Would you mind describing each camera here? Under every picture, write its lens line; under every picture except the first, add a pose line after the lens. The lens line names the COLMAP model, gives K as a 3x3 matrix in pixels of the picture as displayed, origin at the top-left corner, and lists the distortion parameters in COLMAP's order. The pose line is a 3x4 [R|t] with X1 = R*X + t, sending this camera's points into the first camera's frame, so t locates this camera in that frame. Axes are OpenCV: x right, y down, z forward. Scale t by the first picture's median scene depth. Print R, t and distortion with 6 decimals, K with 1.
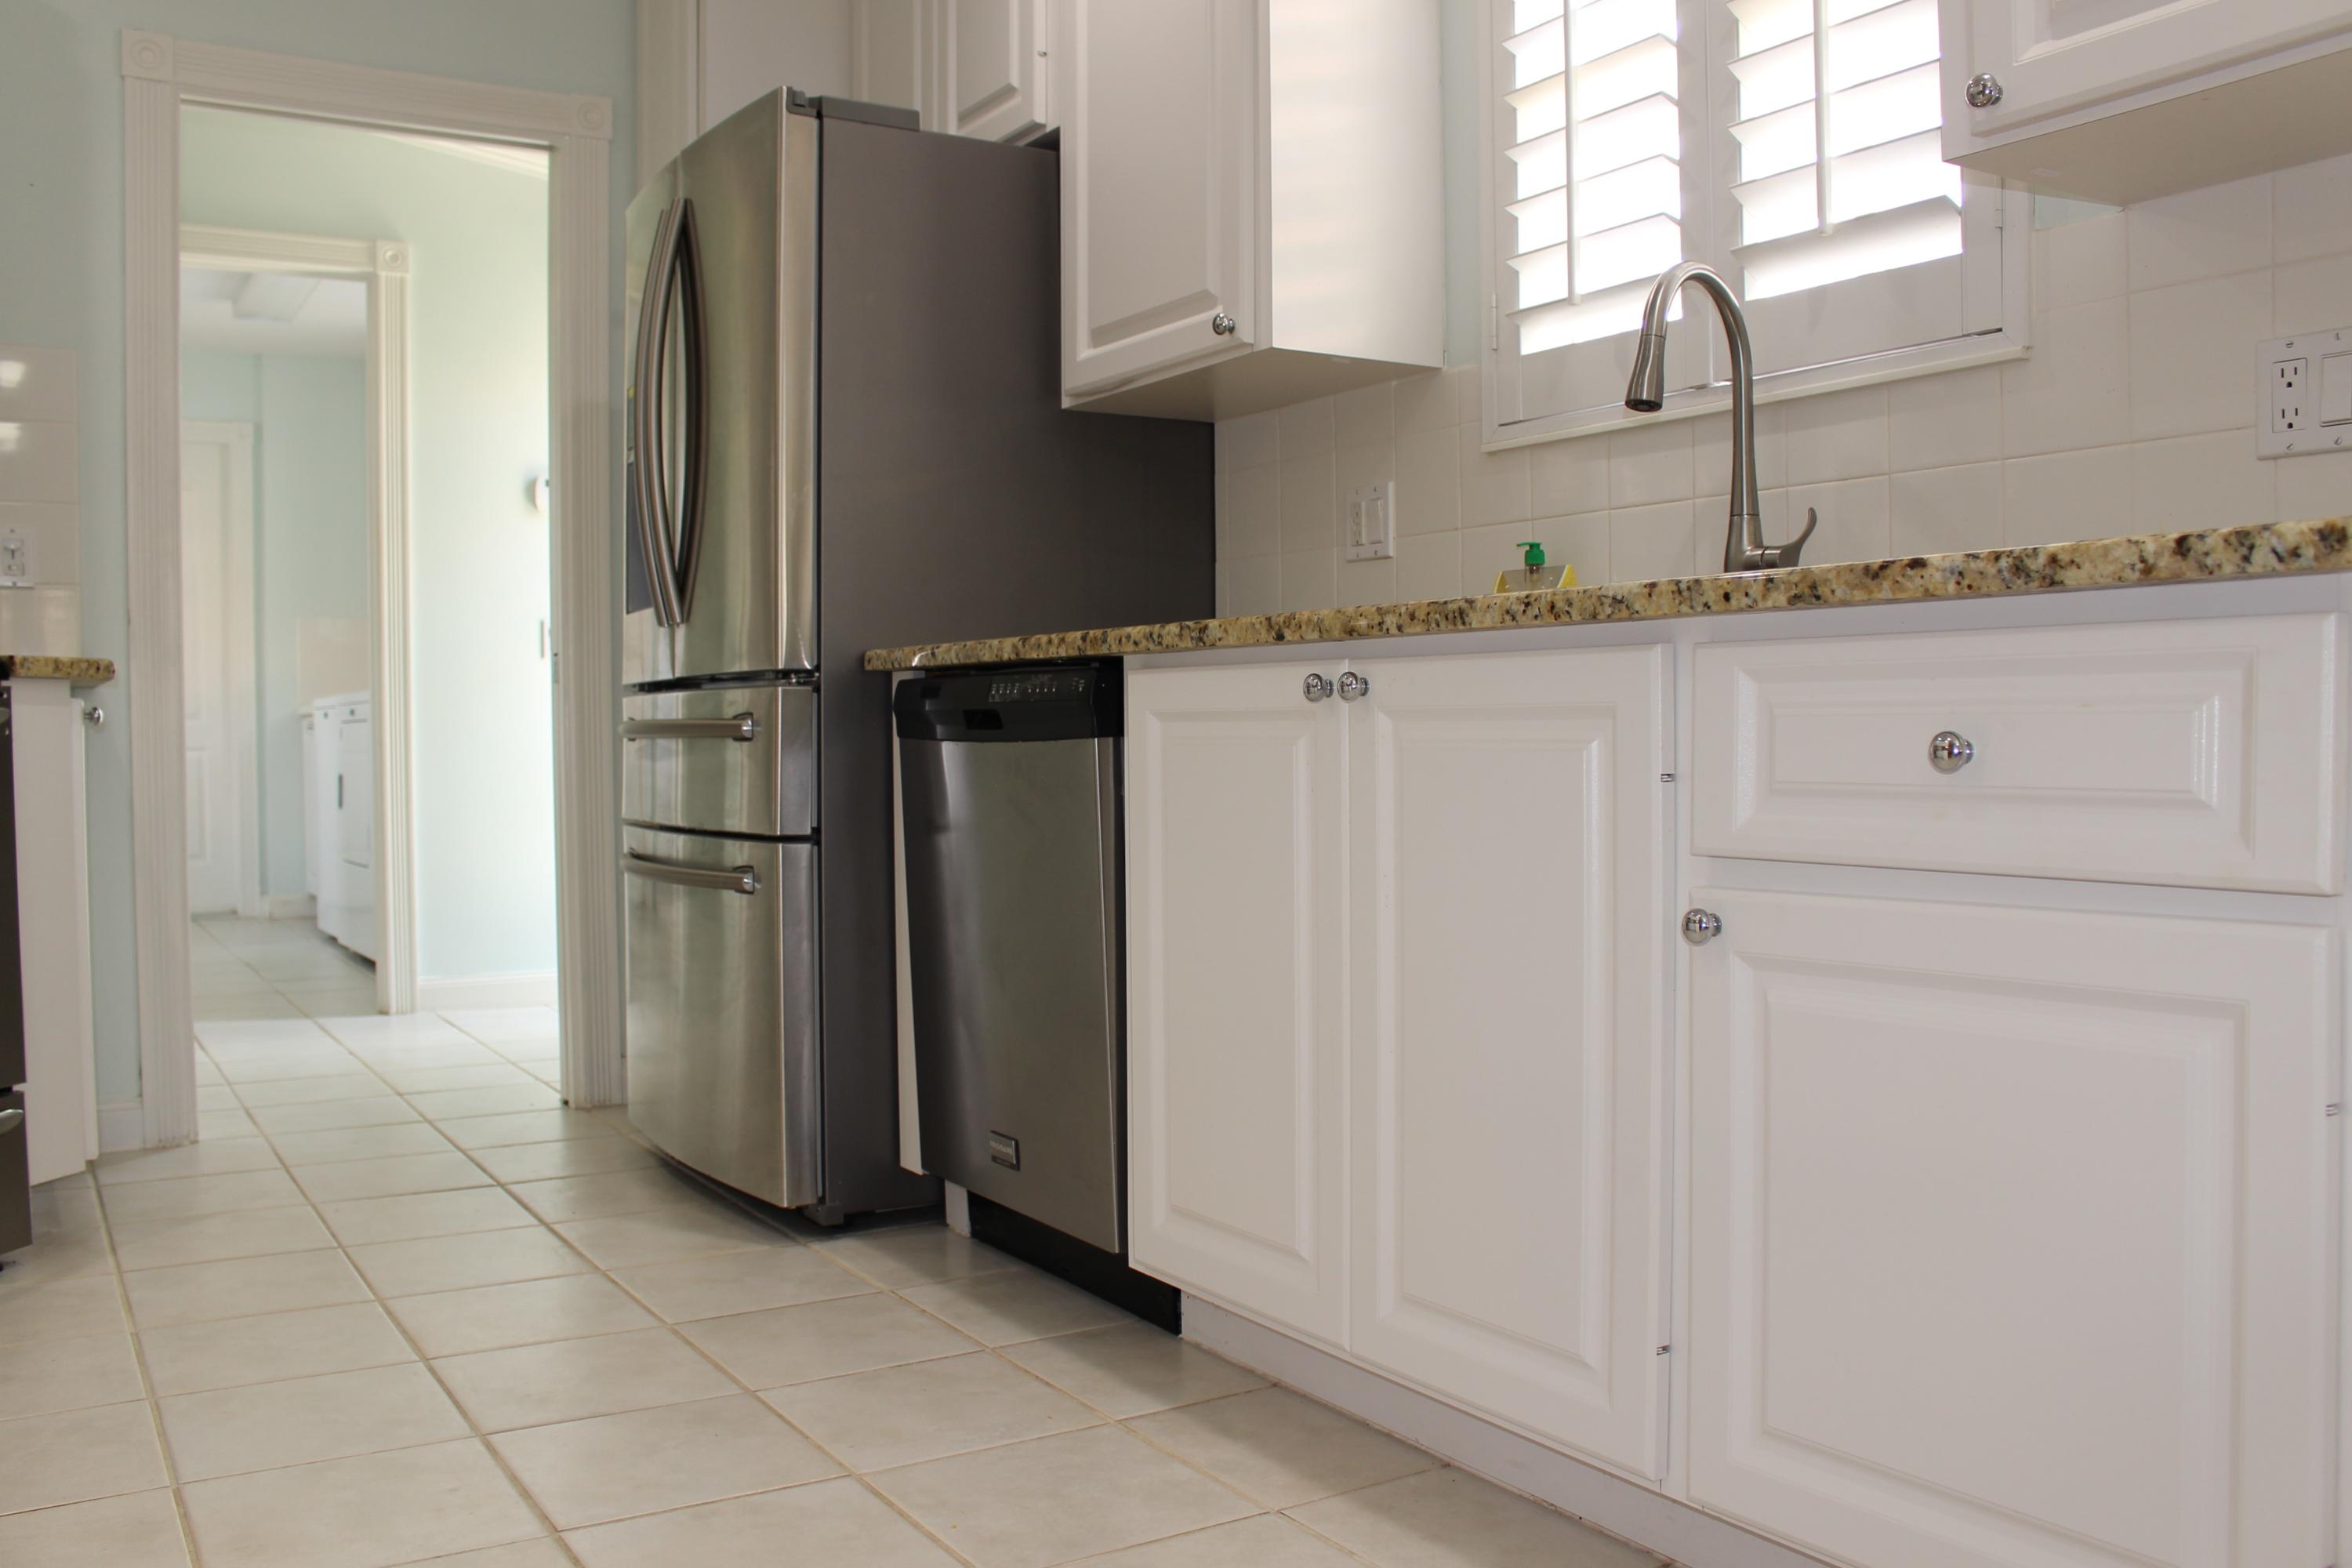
lens RADIAL K [[2009.7, 0, 1168.8], [0, 2009.7, 798.0], [0, 0, 1]] dist [-0.141979, 0.115175]
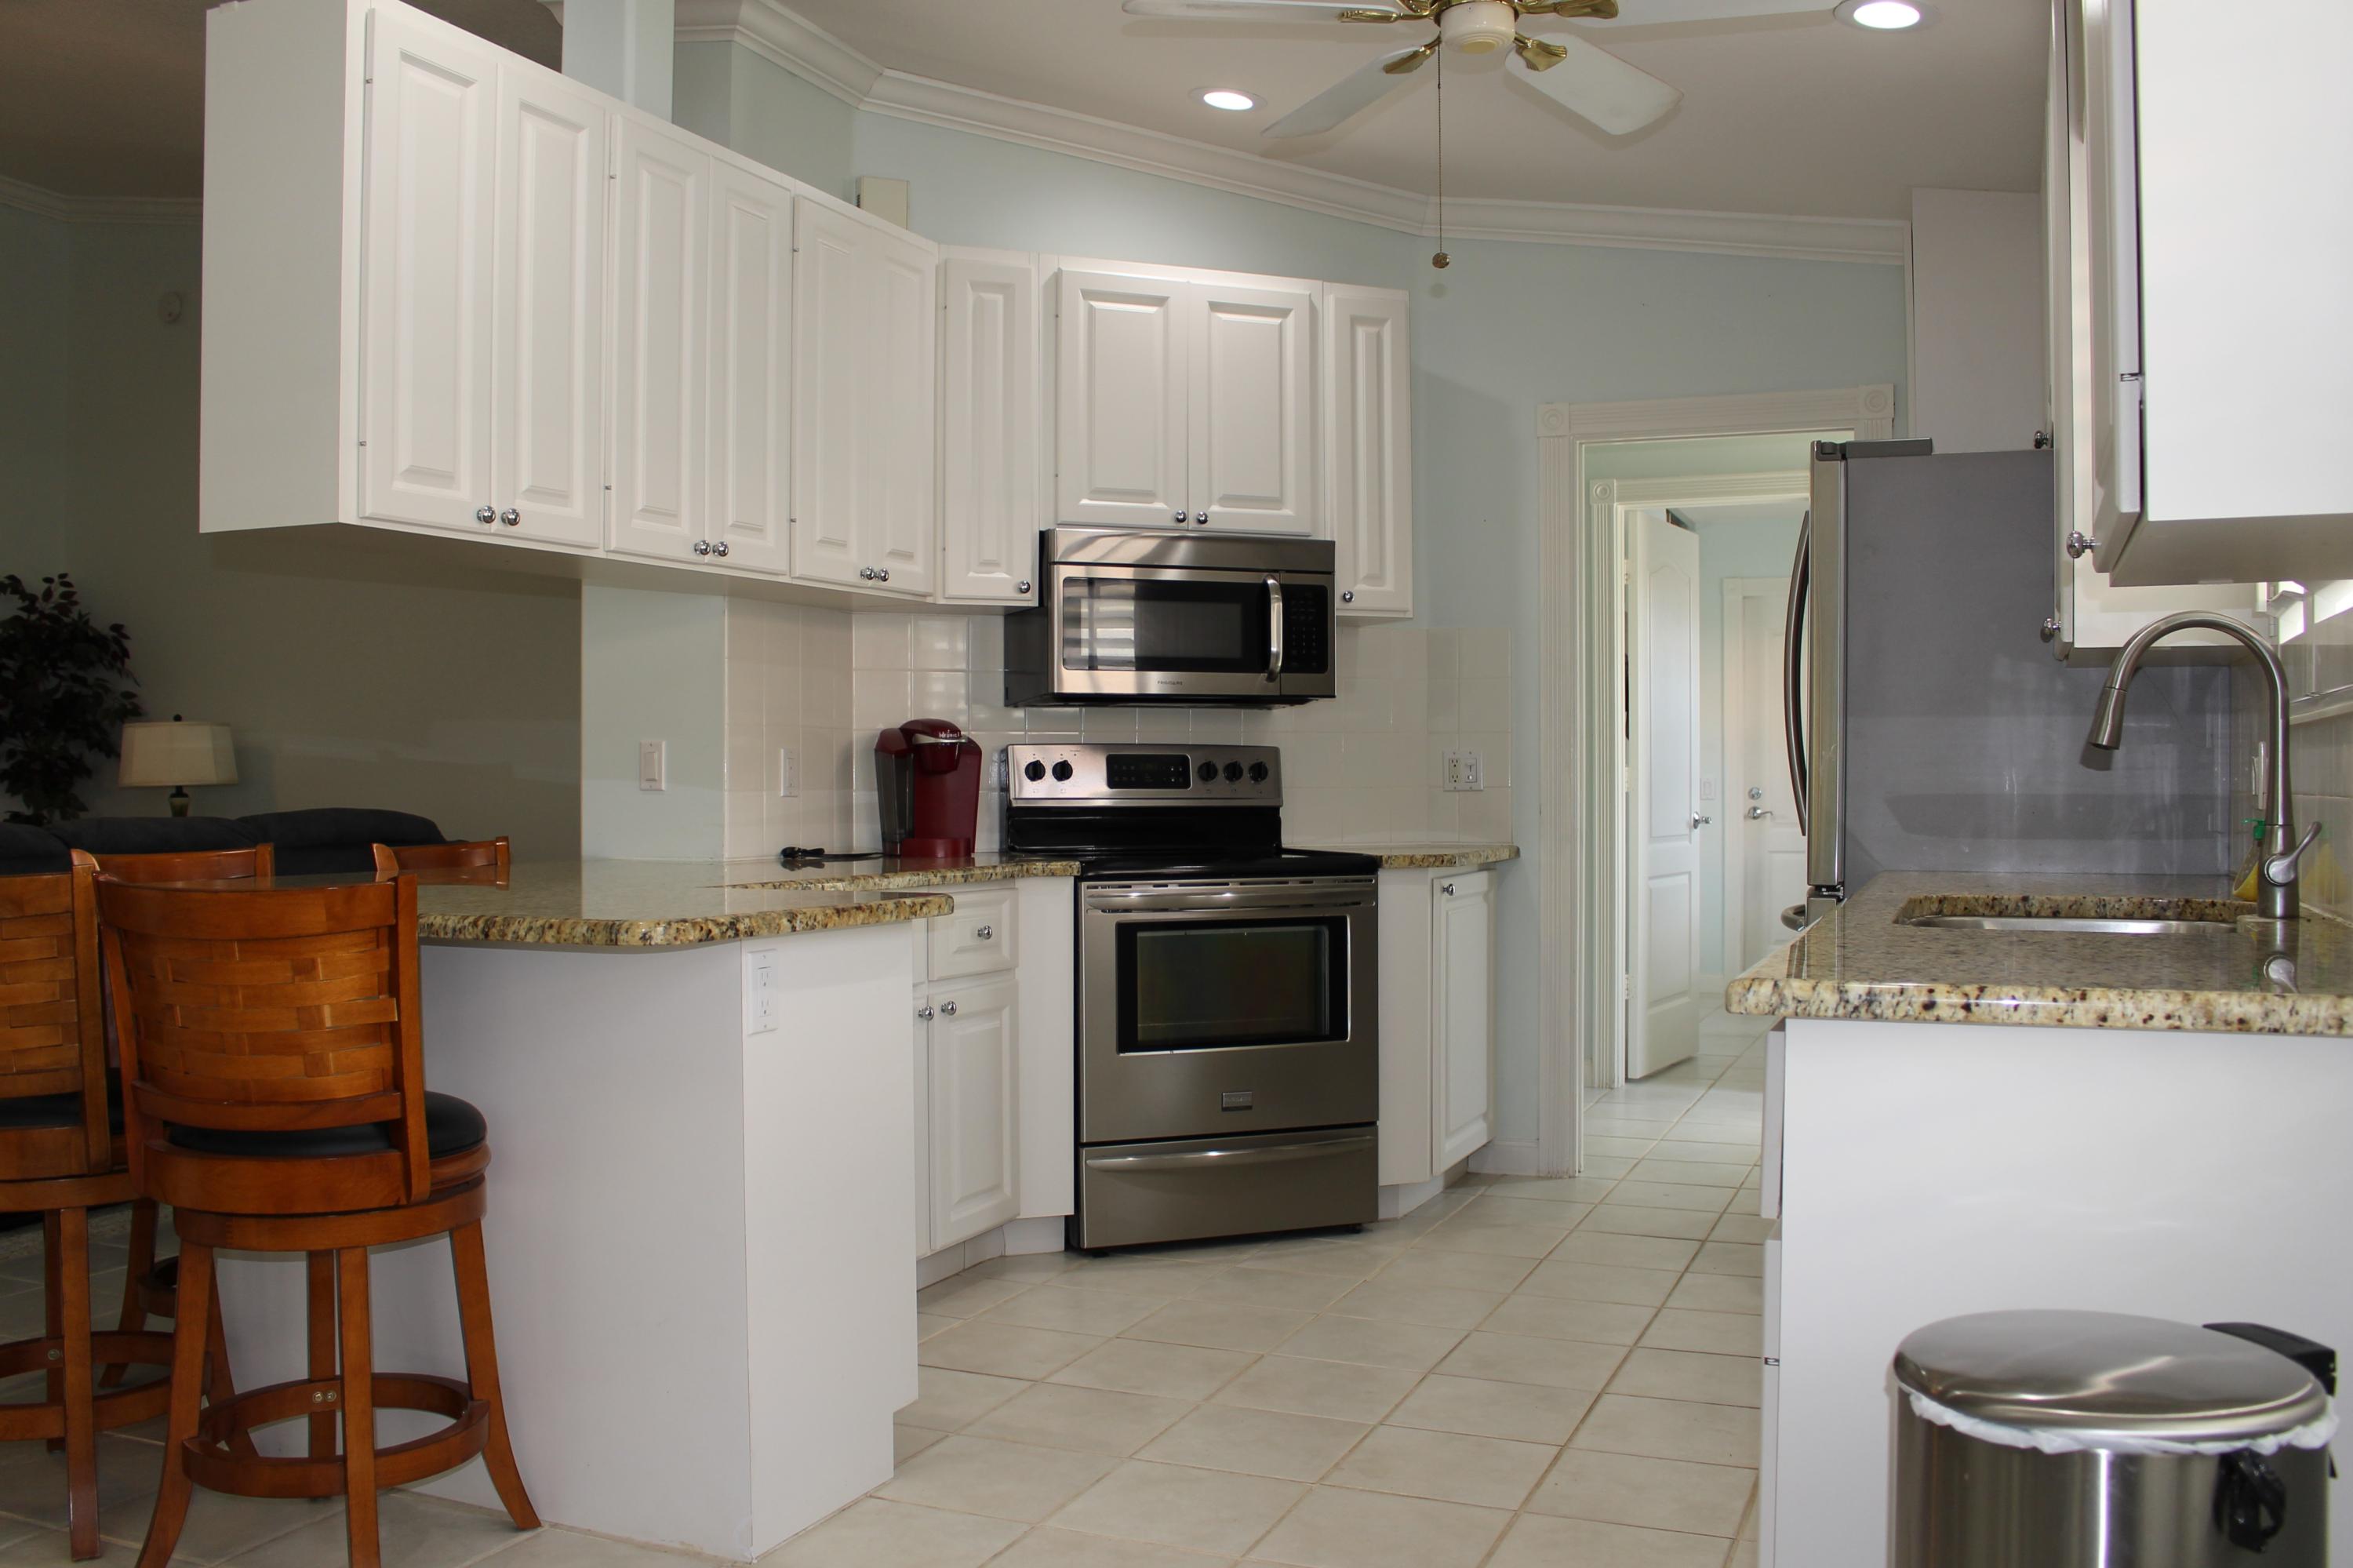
lens RADIAL K [[2010.7, 0, 1169.3], [0, 2010.7, 798.0], [0, 0, 1]] dist [-0.141979, 0.115175]
pose [[0.582541, 0.013720, -0.812685, 0.692210], [-0.033715, 0.999405, -0.007295, -0.107968], [0.812102, 0.031650, 0.582657, -0.125328]]
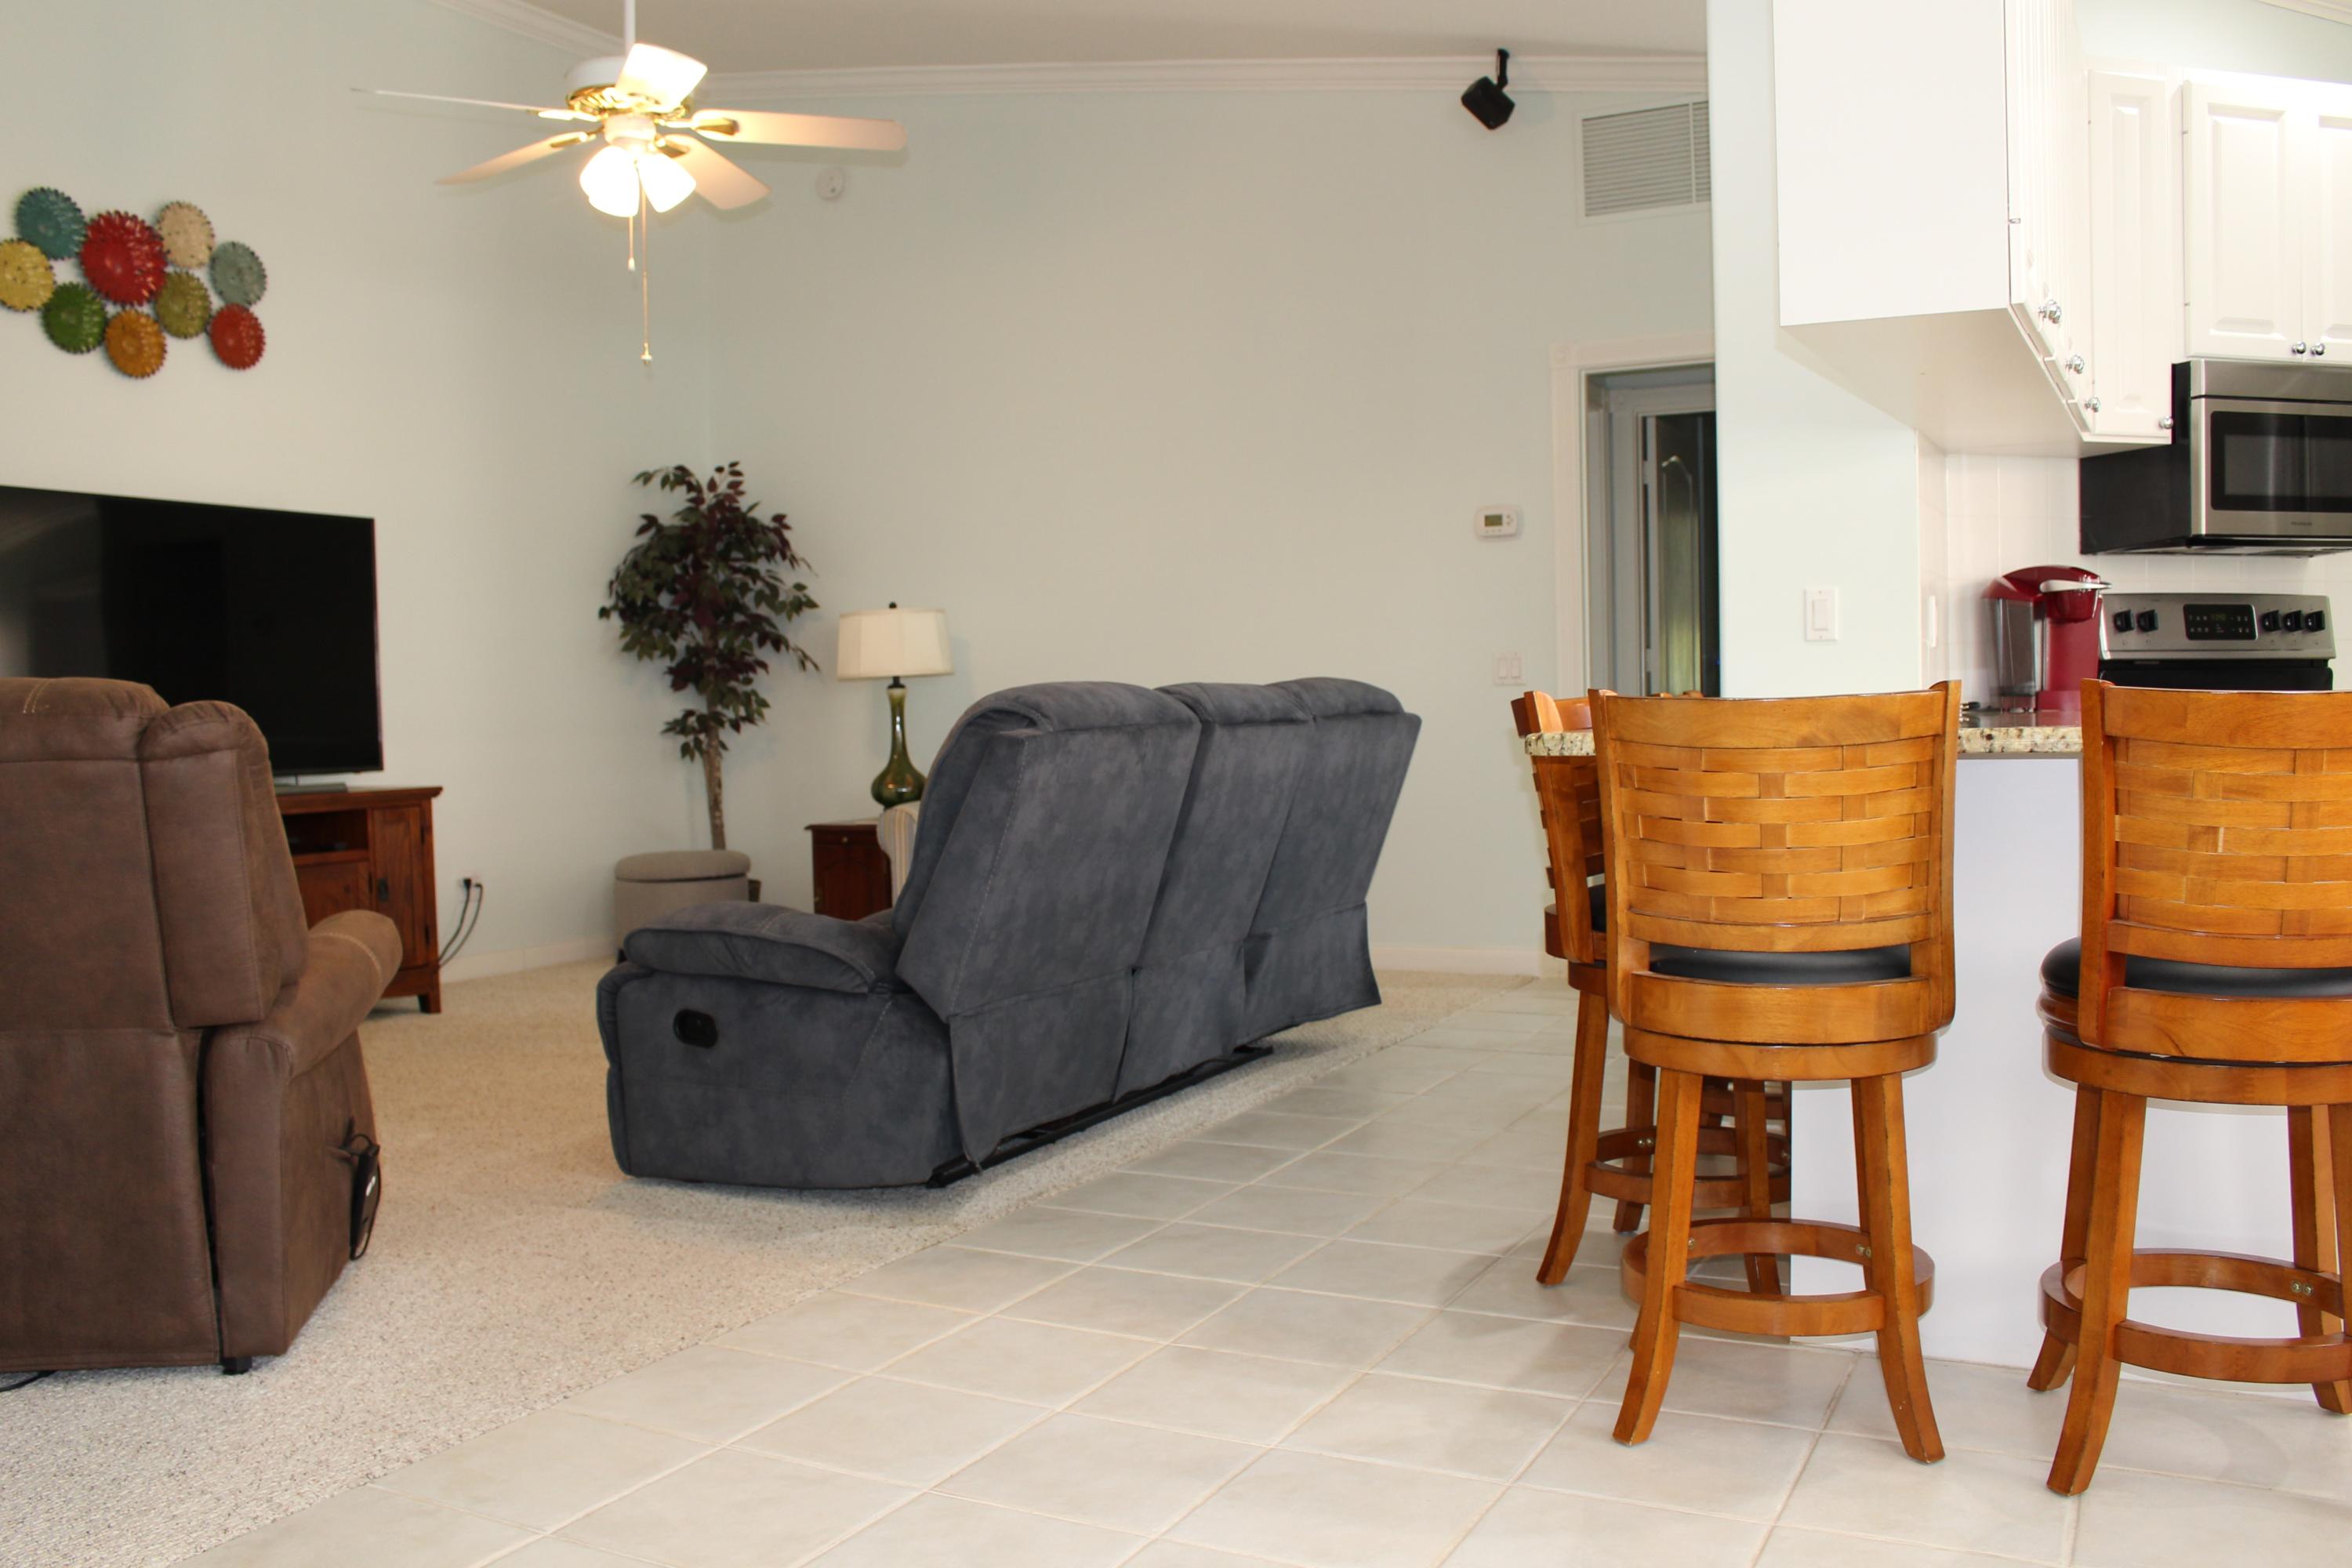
lens RADIAL K [[2009.7, 0, 1168.8], [0, 2009.7, 798.0], [0, 0, 1]] dist [-0.141979, 0.115175]
pose [[0.519255, 0.038532, -0.853750, 0.146685], [-0.014469, 0.999236, 0.036299, -0.037957], [0.854497, -0.006496, 0.519416, -0.750497]]
